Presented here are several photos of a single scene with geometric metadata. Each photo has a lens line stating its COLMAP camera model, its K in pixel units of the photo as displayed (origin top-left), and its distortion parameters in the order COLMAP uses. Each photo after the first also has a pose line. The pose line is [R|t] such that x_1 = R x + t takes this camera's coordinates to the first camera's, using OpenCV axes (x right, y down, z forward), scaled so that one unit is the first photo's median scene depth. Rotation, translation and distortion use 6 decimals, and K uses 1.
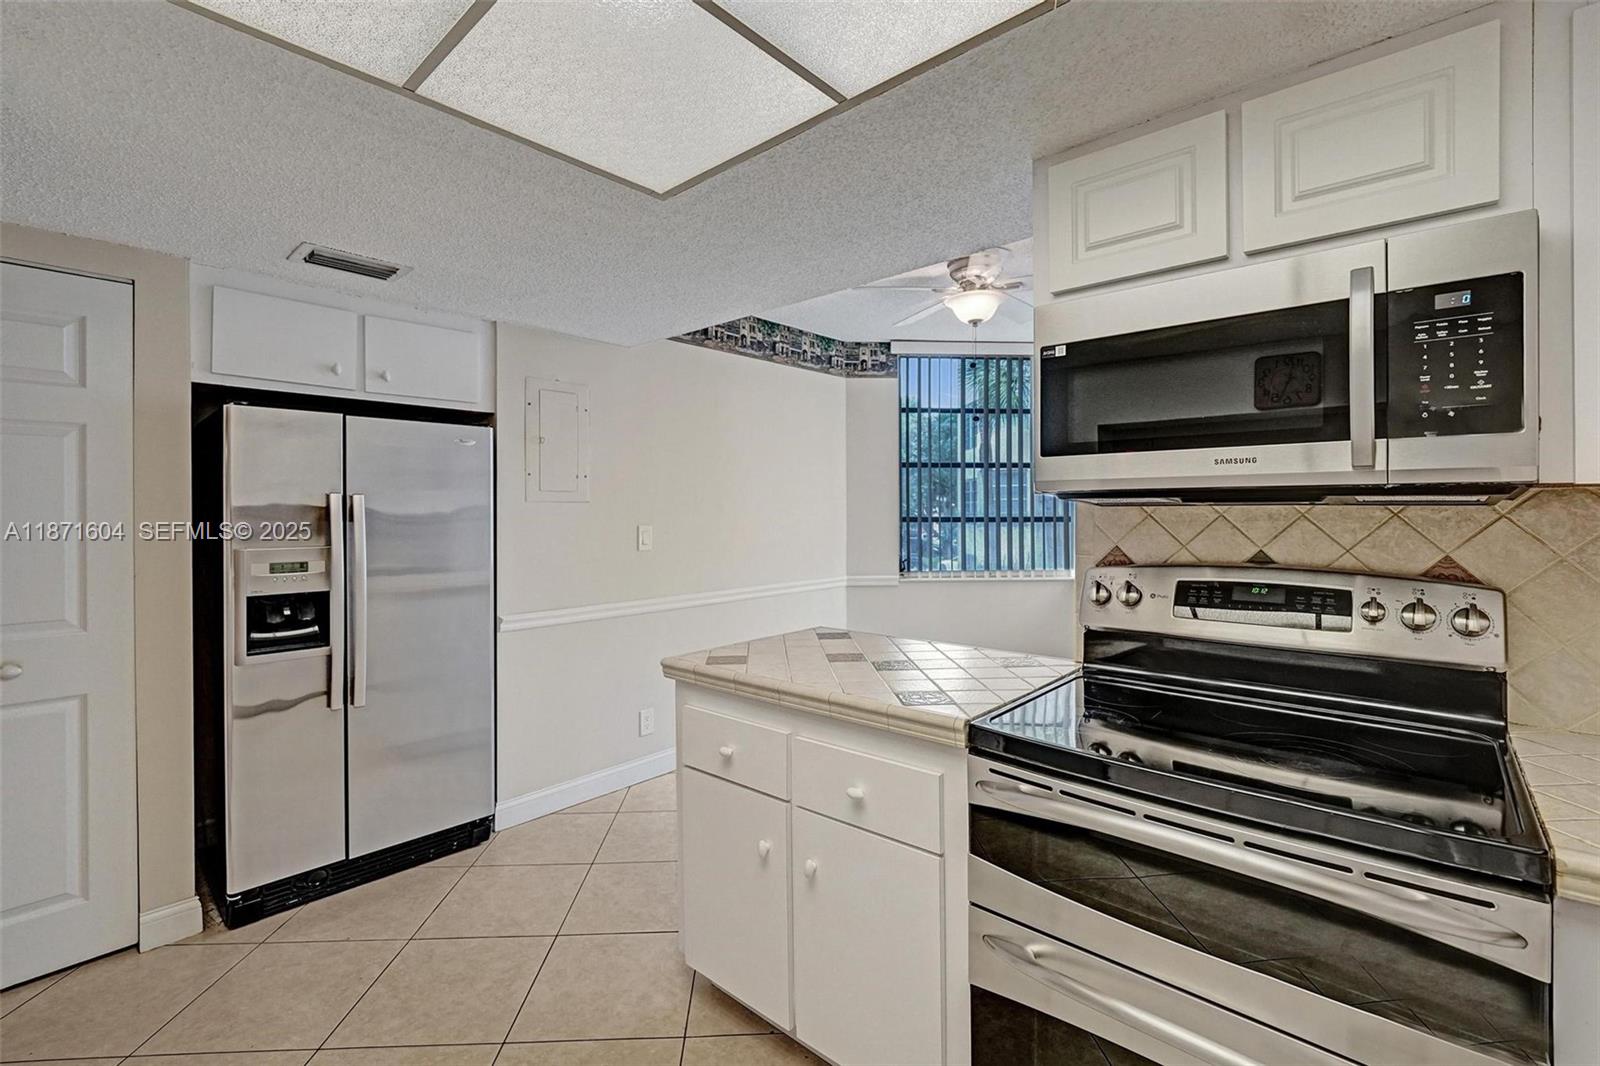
lens RADIAL K [[677.9, 0, 798.3], [0, 677.9, 529.0], [0, 0, 1]] dist [-0.002132, -0.000295]
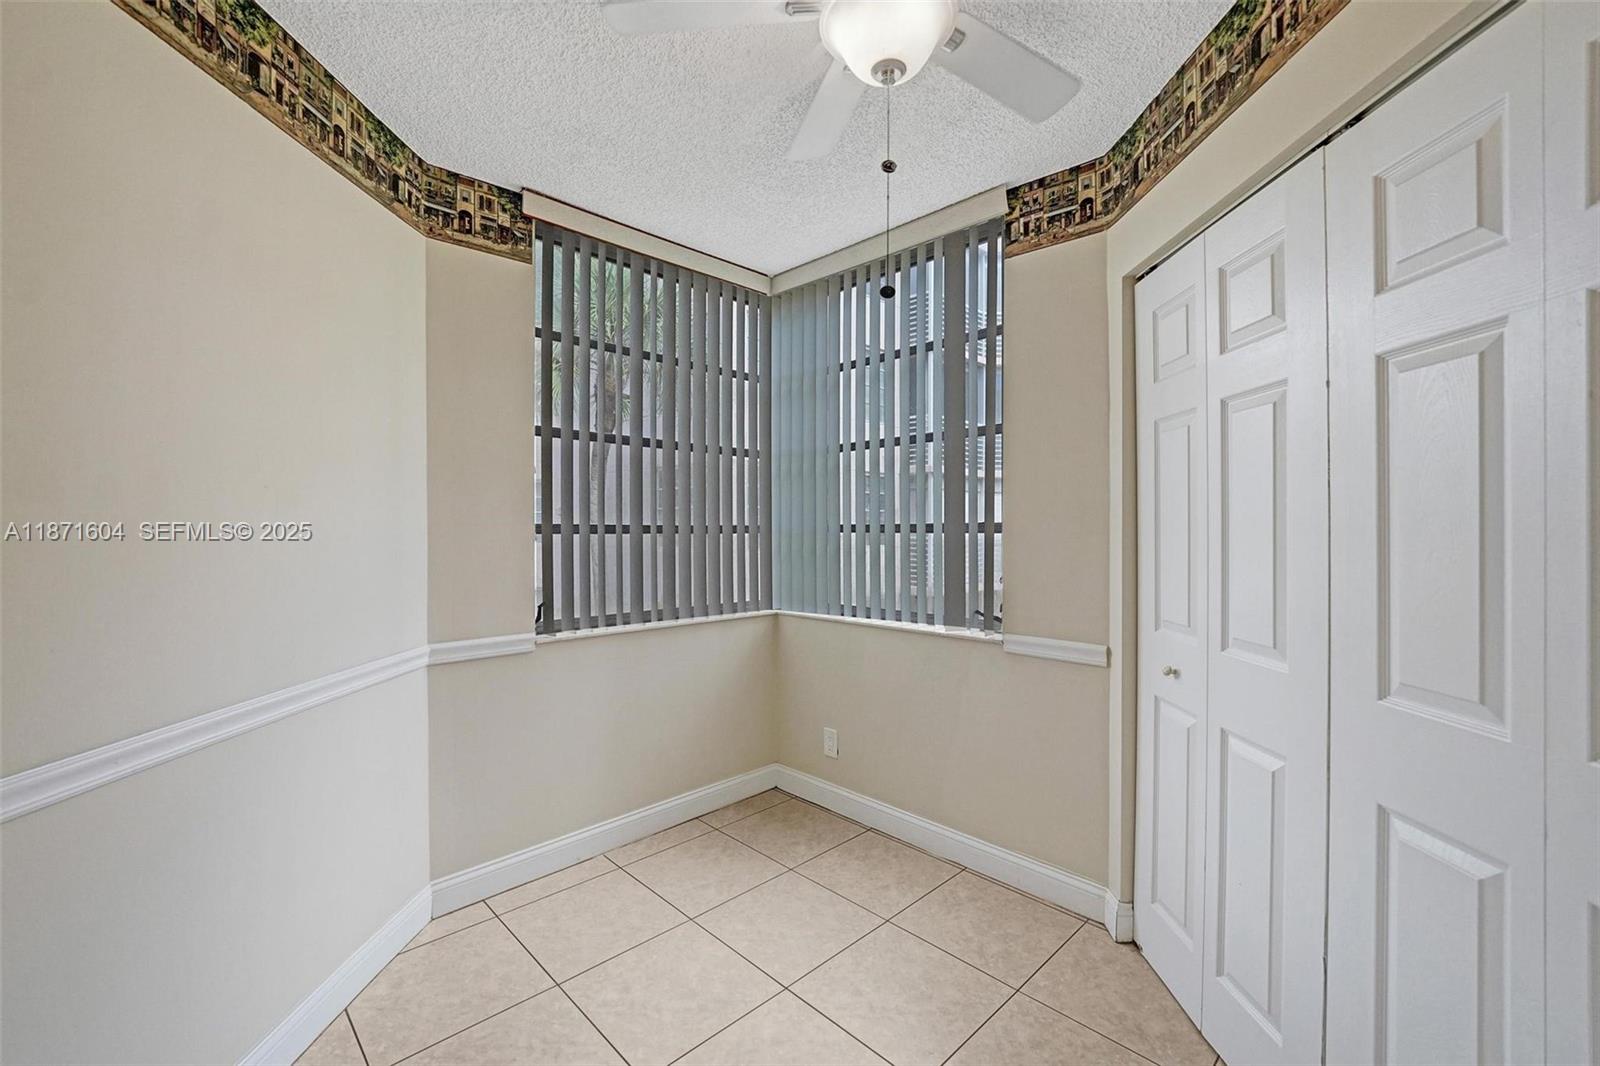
lens RADIAL K [[677.9, 0, 798.3], [0, 677.9, 529.0], [0, 0, 1]] dist [-0.002132, -0.000295]
pose [[0.750071, 0.000807, 0.661357, -0.050569], [0.008814, 0.999898, -0.011216, -0.005729], [-0.661299, 0.014242, 0.749988, 0.464105]]
